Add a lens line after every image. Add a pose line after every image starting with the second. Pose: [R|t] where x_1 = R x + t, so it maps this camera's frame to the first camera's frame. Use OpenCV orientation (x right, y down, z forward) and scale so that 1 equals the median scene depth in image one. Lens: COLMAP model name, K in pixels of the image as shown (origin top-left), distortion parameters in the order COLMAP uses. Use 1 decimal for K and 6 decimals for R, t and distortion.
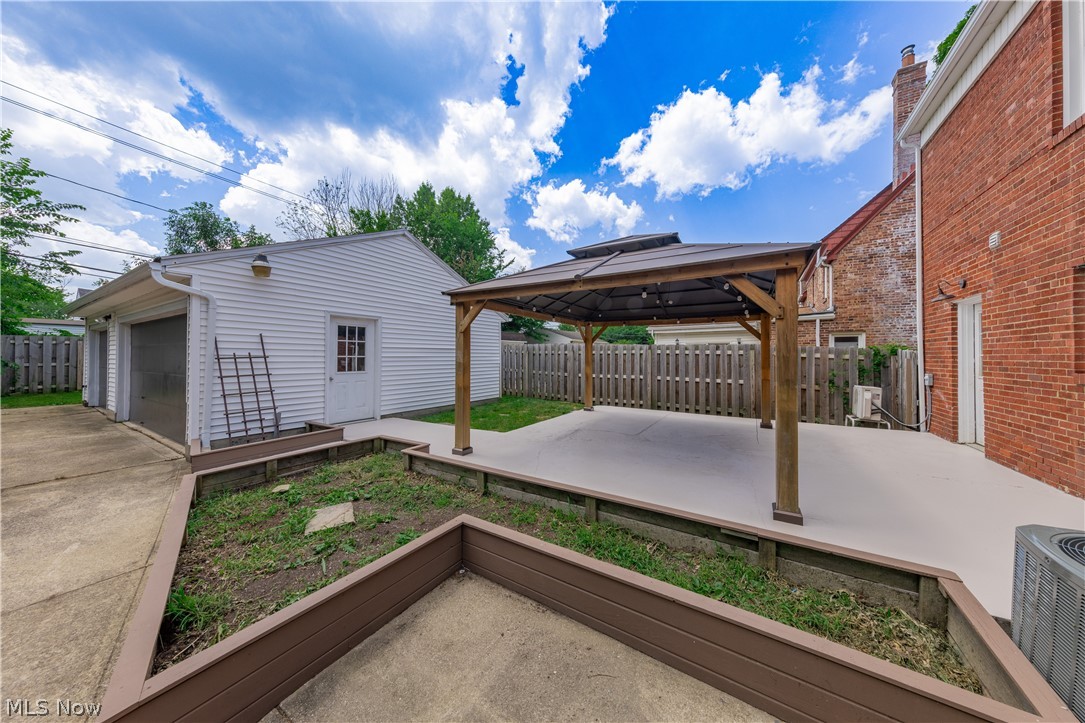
lens RADIAL K [[341.6, 0, 556.2], [0, 341.6, 351.9], [0, 0, 1]] dist [0.002699, 0.000132]
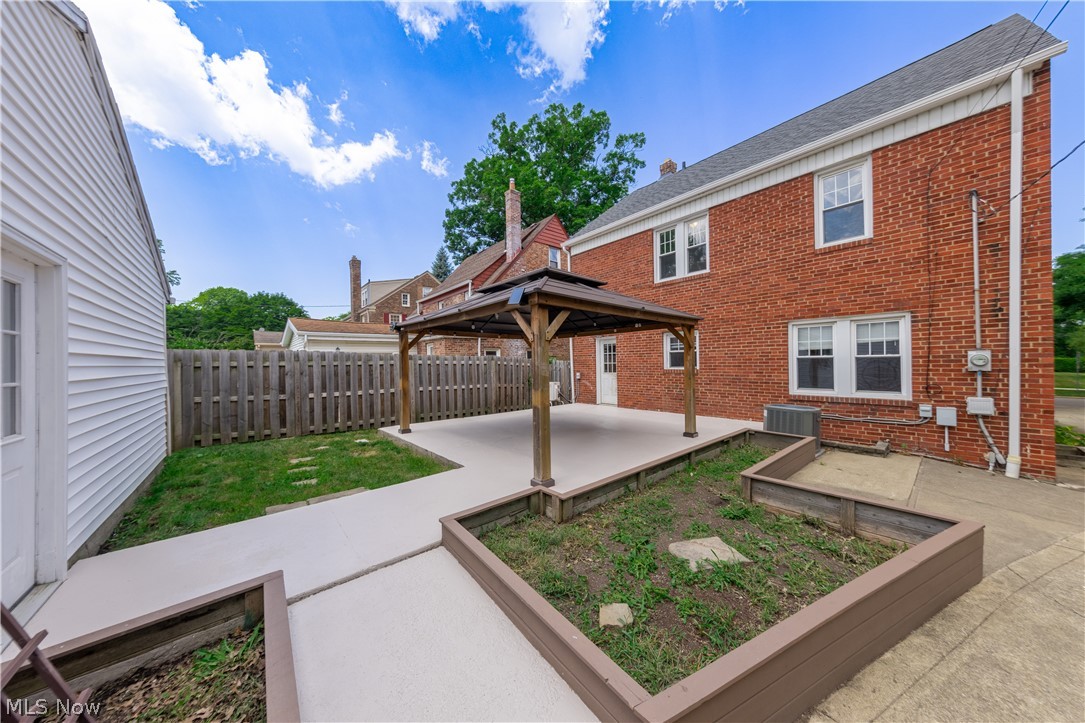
lens RADIAL K [[341.6, 0, 545.7], [0, 341.6, 360.7], [0, 0, 1]] dist [0.002699, 0.000132]
pose [[0.312678, 0.000146, 0.949859, -0.519356], [0.005091, 0.999985, -0.001830, -0.000270], [-0.949846, 0.005408, 0.312673, 0.363457]]
